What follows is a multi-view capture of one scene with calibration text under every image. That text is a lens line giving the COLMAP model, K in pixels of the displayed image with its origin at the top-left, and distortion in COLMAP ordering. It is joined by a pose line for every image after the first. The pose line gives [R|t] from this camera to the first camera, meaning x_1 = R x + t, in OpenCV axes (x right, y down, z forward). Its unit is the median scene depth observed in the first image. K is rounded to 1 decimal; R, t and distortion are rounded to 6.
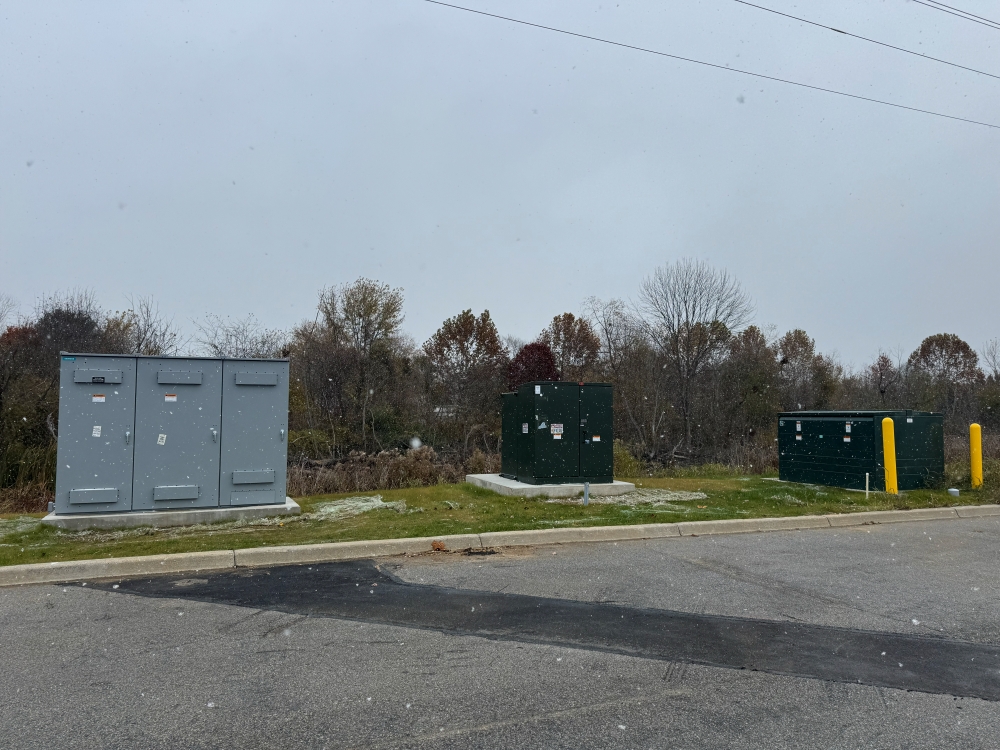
lens RADIAL K [[725.6, 0, 500.0], [0, 725.6, 375.0], [0, 0, 1]] dist [-0.001583, 0.001178]
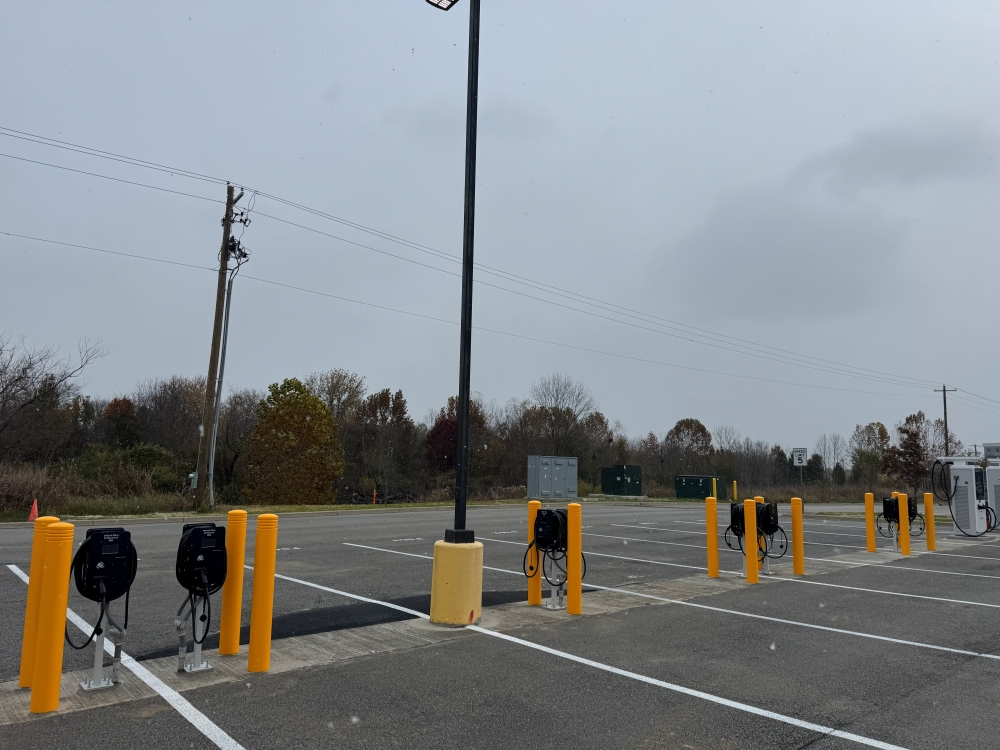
lens RADIAL K [[725.6, 0, 500.0], [0, 725.6, 375.0], [0, 0, 1]] dist [-0.001583, 0.001178]
pose [[0.950161, 0.067398, 0.304388, -0.173466], [-0.044927, 0.995763, -0.080239, -0.012176], [-0.308506, 0.062565, 0.949162, -0.227178]]
